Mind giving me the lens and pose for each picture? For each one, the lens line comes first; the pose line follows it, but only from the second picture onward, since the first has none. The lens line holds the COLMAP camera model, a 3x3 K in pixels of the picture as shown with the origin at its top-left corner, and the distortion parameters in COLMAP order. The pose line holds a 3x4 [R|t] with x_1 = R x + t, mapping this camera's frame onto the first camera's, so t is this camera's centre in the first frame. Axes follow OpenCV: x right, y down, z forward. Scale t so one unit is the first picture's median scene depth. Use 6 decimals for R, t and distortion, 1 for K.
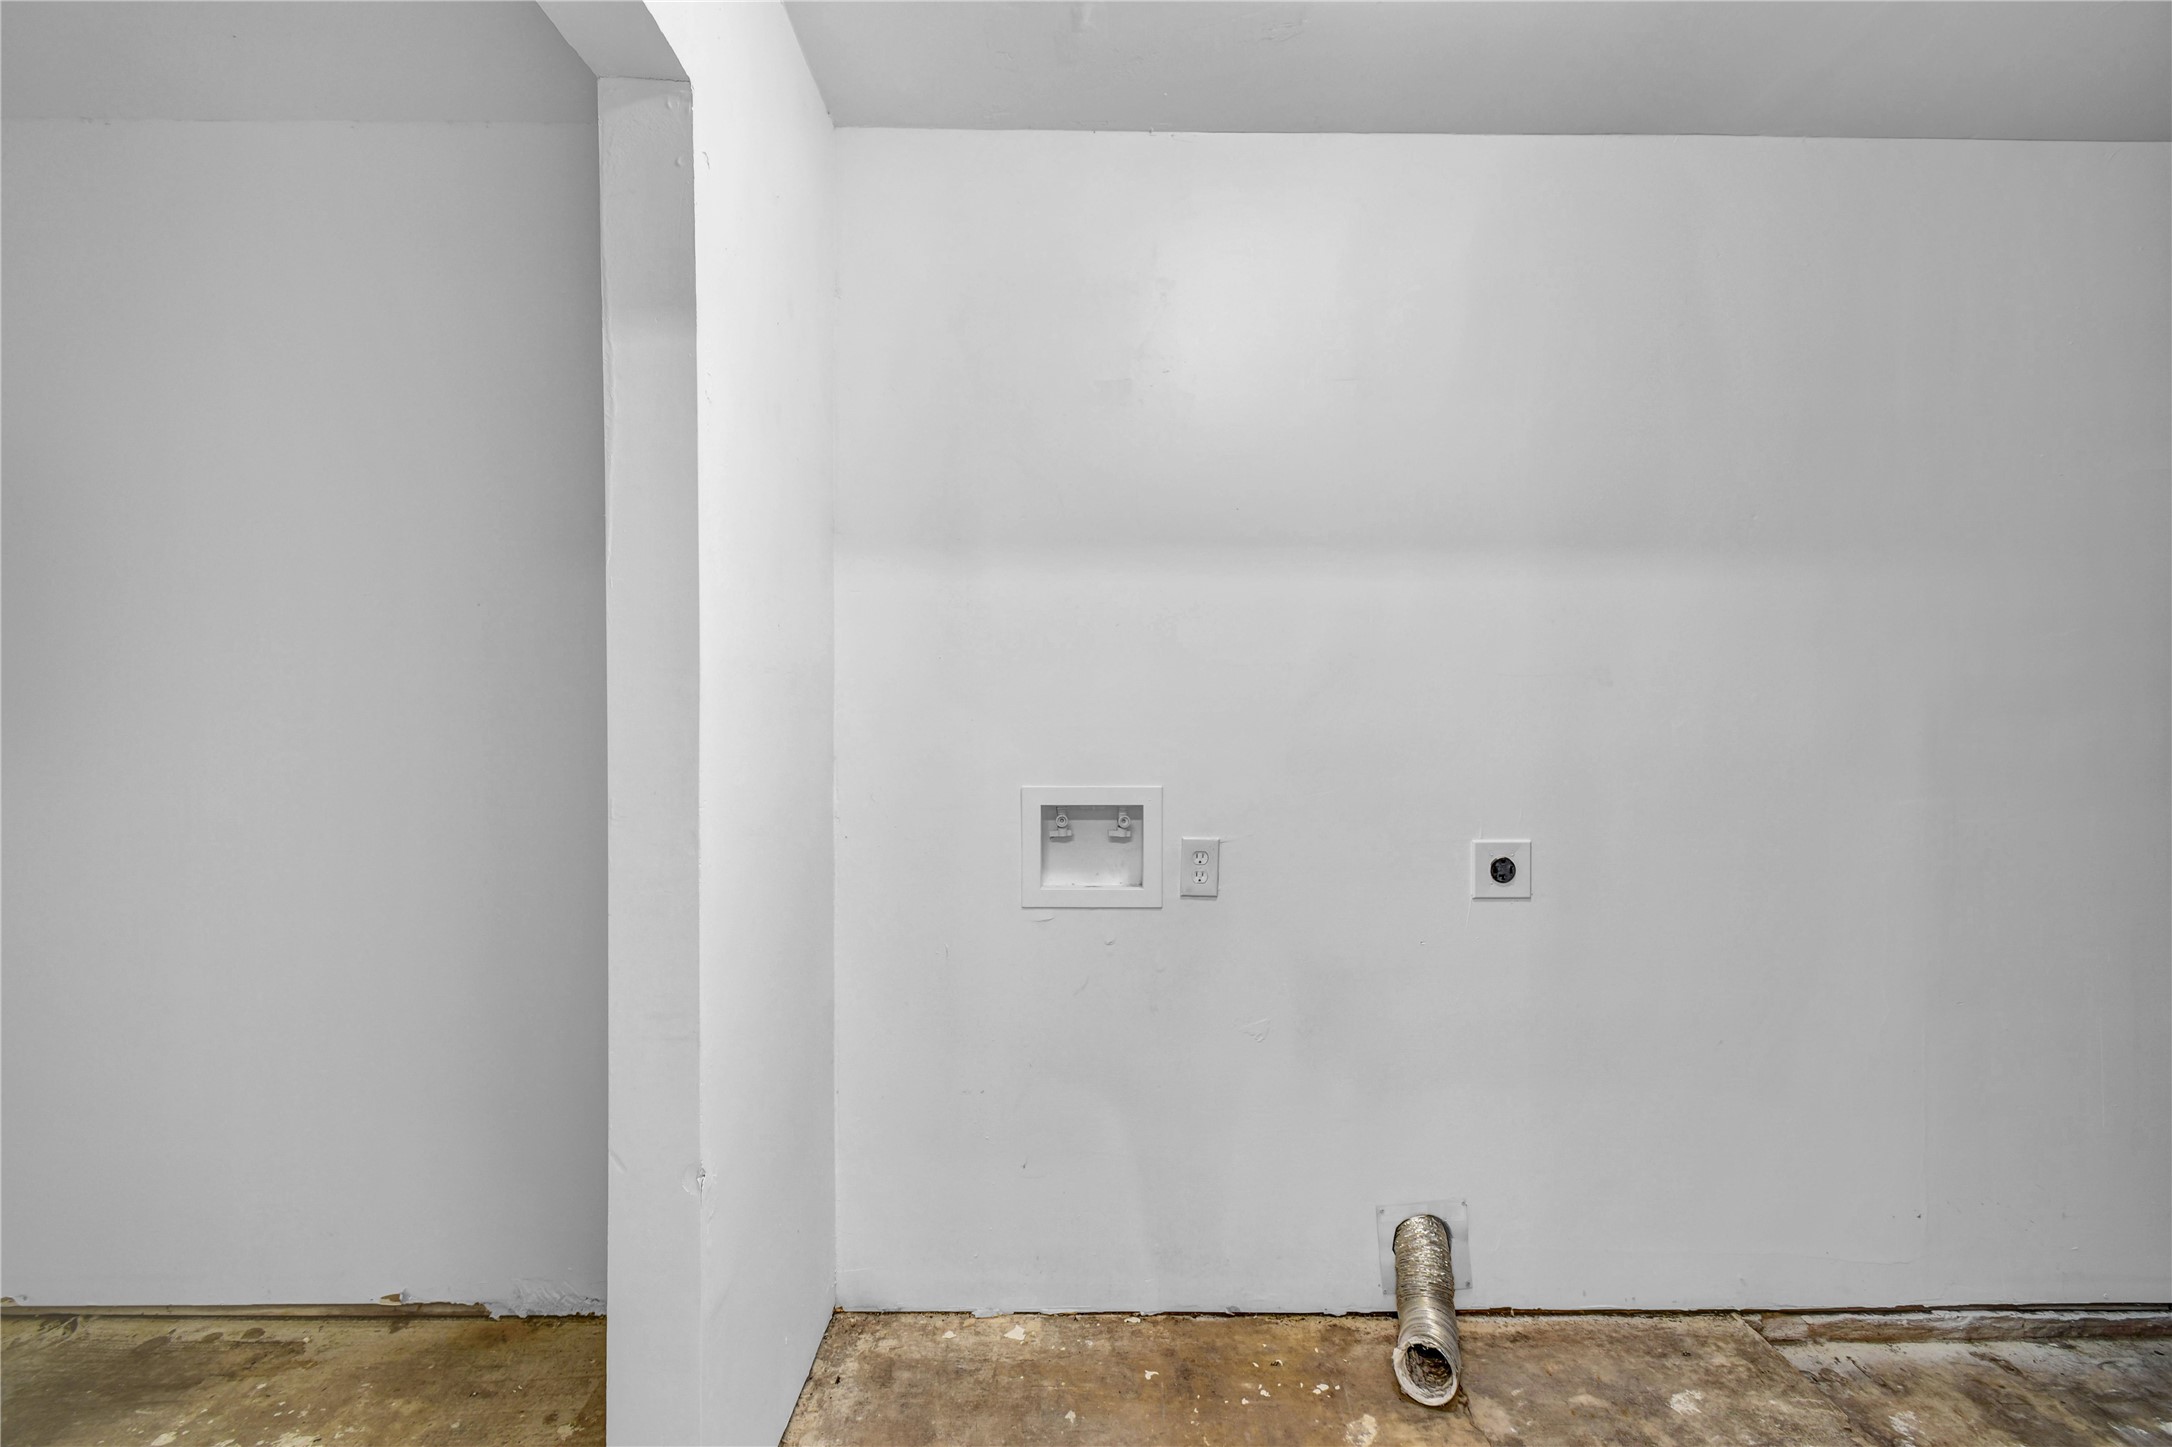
lens RADIAL K [[964.5, 0, 1079.9], [0, 964.5, 717.9], [0, 0, 1]] dist [0.004326, -0.003080]
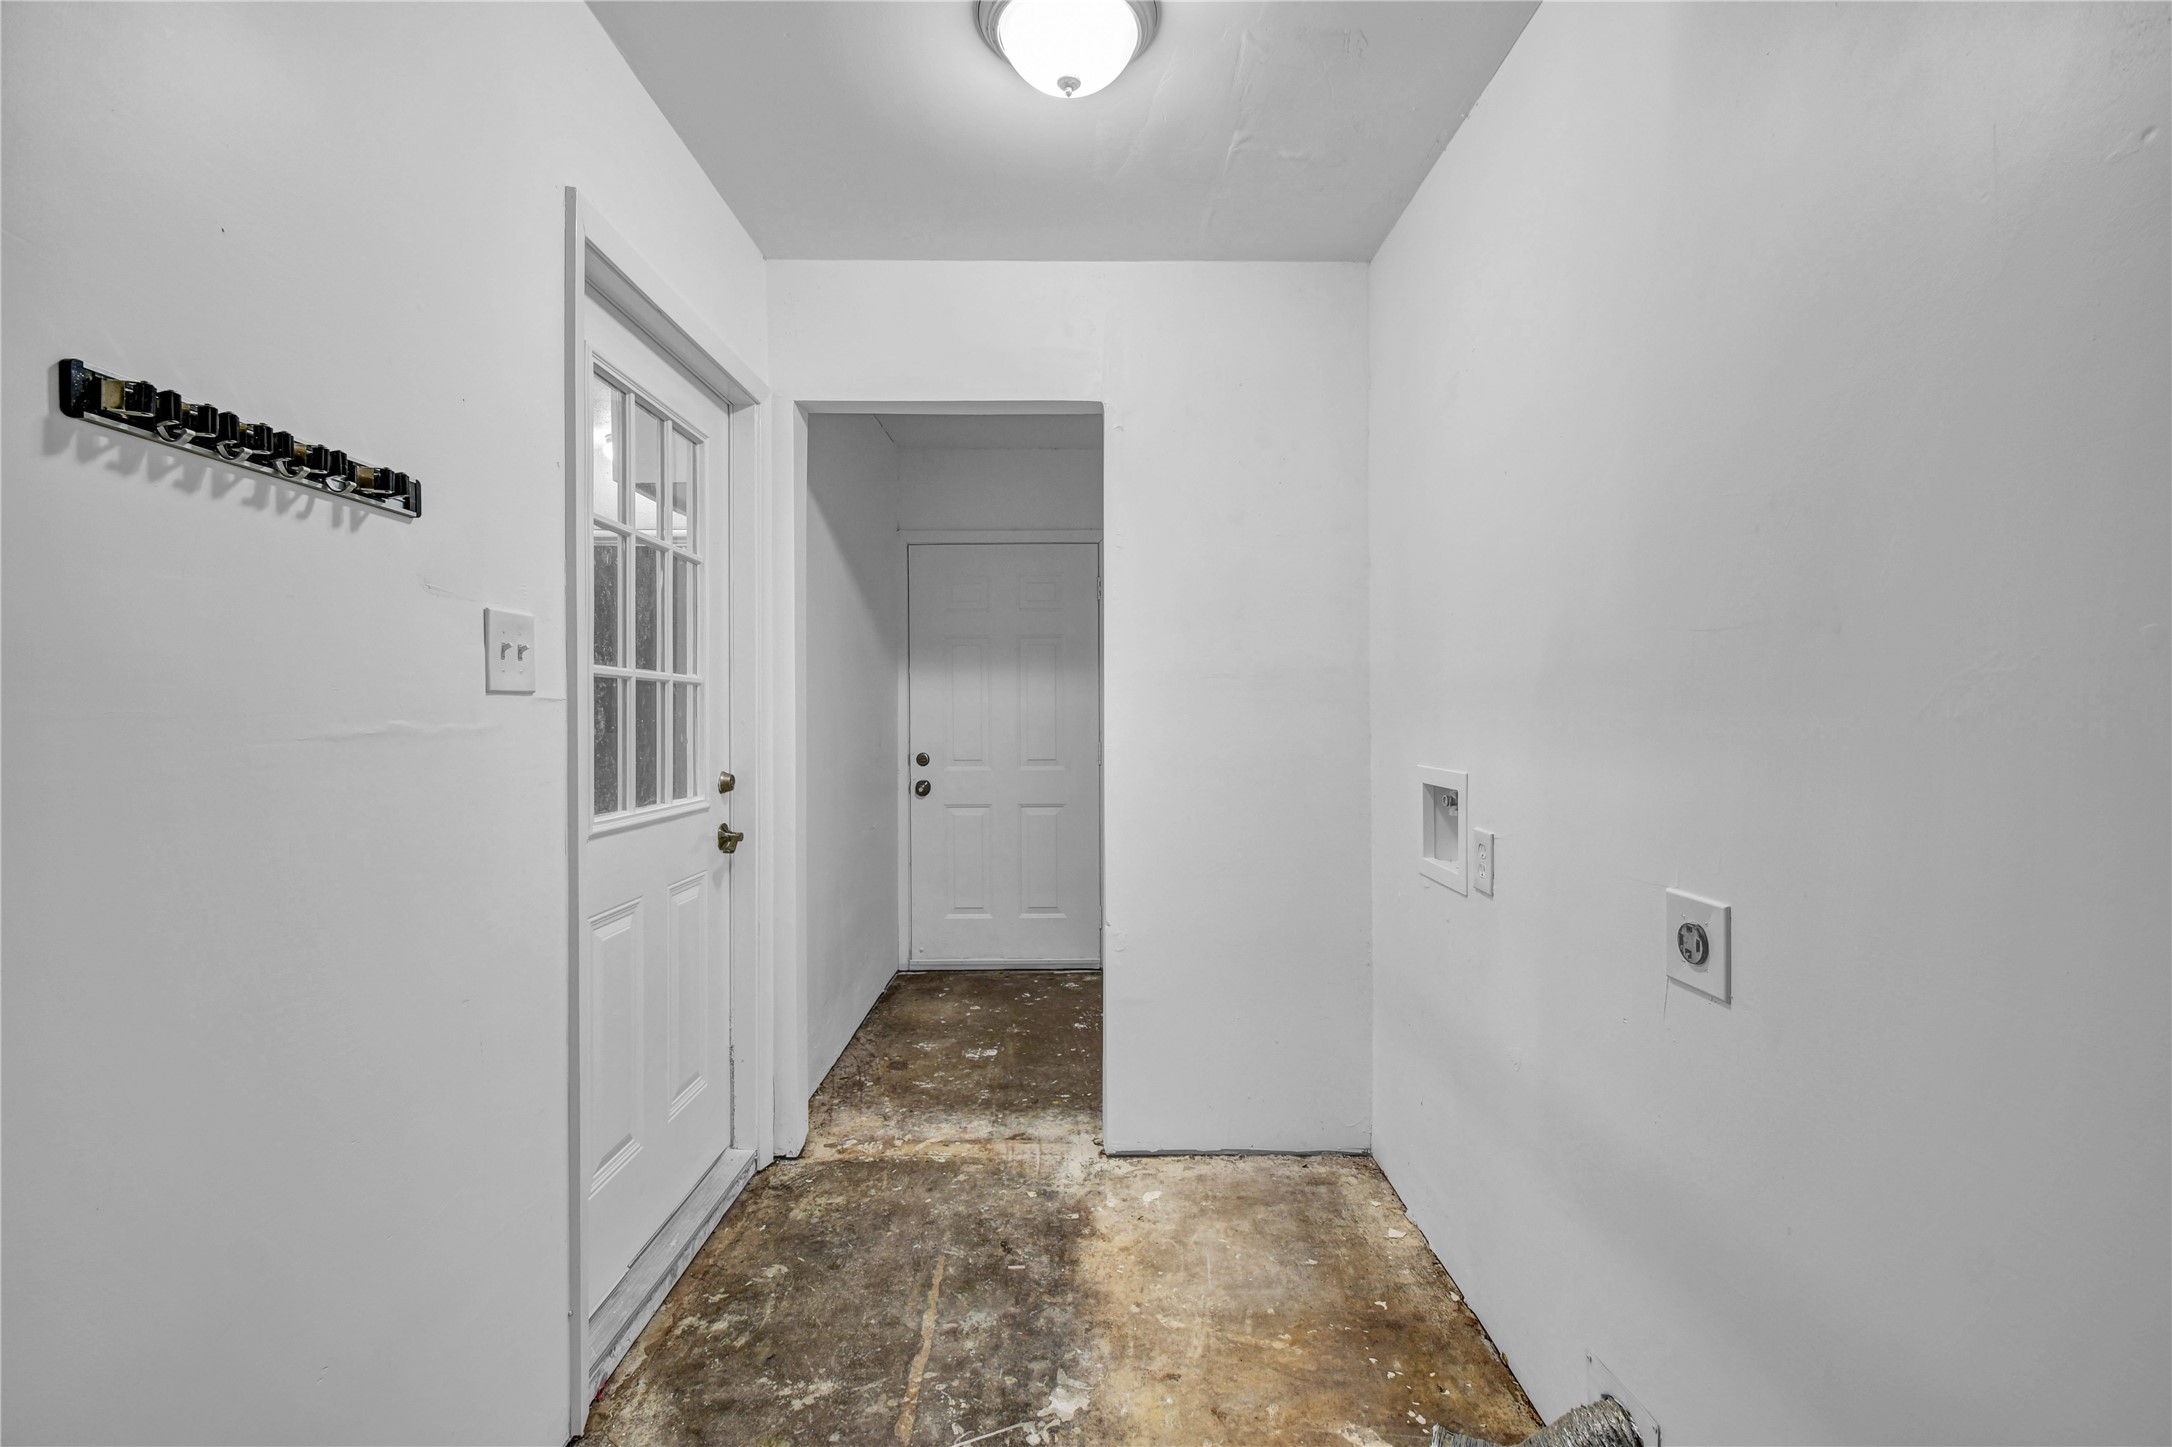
lens RADIAL K [[964.5, 0, 1092.5], [0, 964.5, 722.4], [0, 0, 1]] dist [0.004326, -0.003080]
pose [[-0.019284, 0.001092, -0.999813, 1.159211], [-0.005290, 0.999985, 0.001194, 0.018154], [0.999800, 0.005312, -0.019278, 0.678525]]
